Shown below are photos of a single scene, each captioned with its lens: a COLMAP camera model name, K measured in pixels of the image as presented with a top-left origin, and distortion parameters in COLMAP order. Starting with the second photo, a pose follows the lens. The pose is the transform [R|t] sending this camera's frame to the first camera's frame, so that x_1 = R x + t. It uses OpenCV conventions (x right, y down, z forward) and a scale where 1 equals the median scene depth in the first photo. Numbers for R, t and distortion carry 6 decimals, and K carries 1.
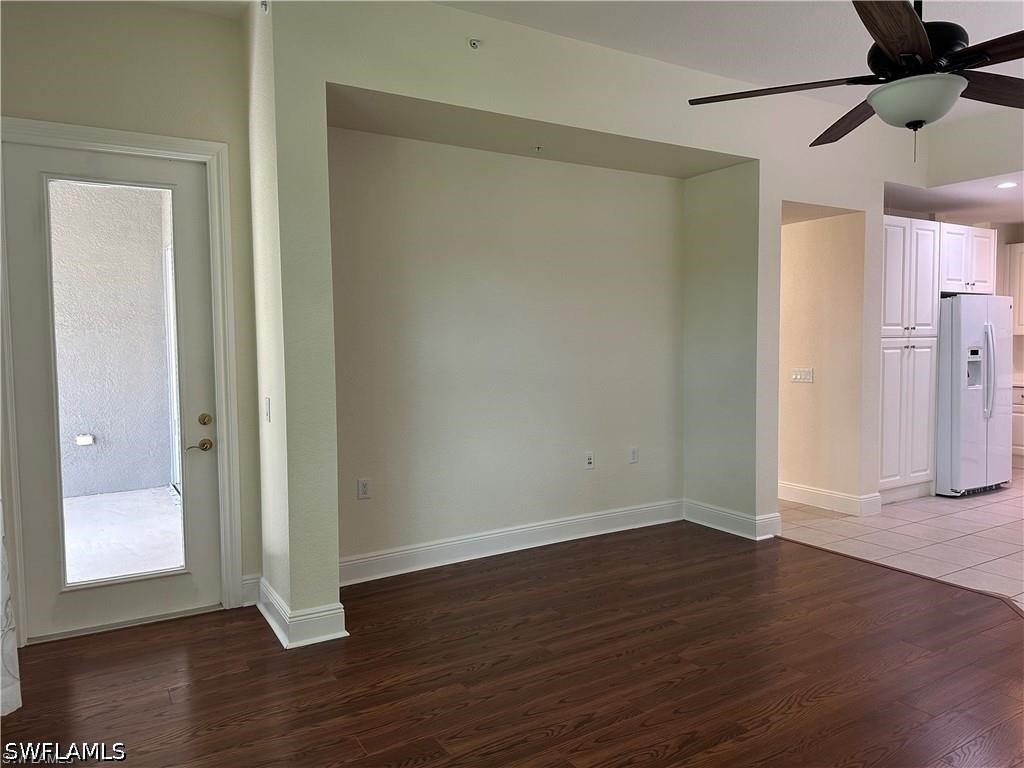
lens RADIAL K [[721.3, 0, 524.3], [0, 721.3, 382.2], [0, 0, 1]] dist [0.050275, -0.055941]
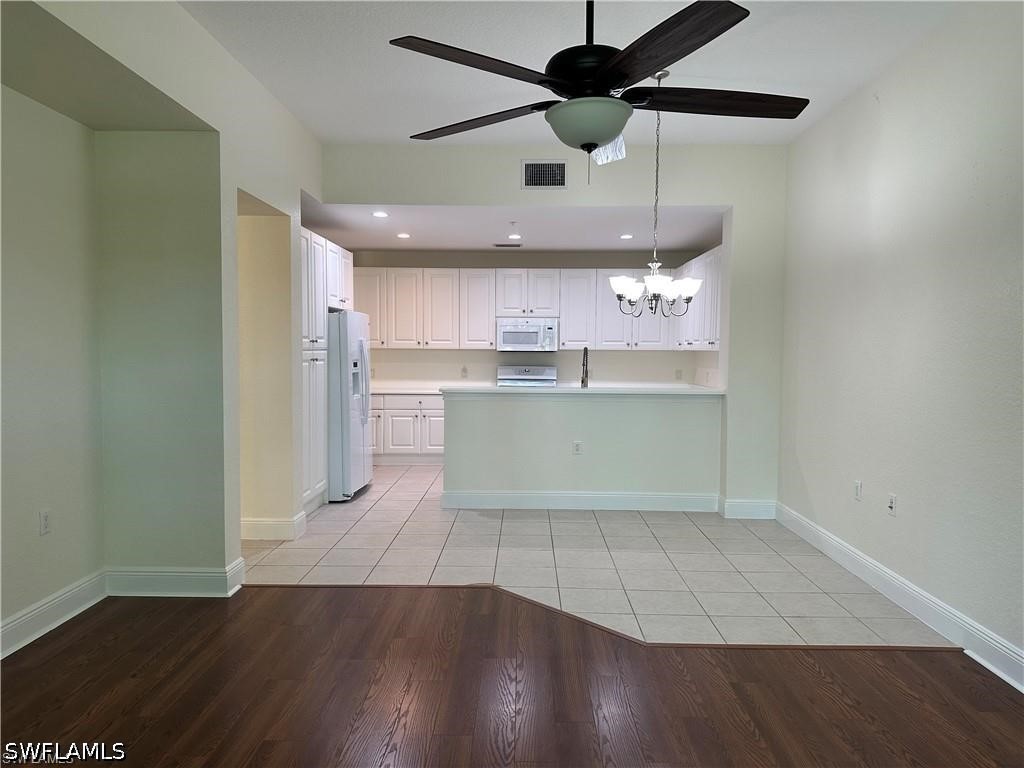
lens RADIAL K [[715.3, 0, 512.0], [0, 715.3, 384.0], [0, 0, 1]] dist [0.106048, -0.154973]
pose [[0.543850, -0.030186, 0.838639, -0.209044], [0.036685, 0.999253, 0.012177, -0.022821], [-0.838380, 0.024143, 0.544551, 0.311280]]
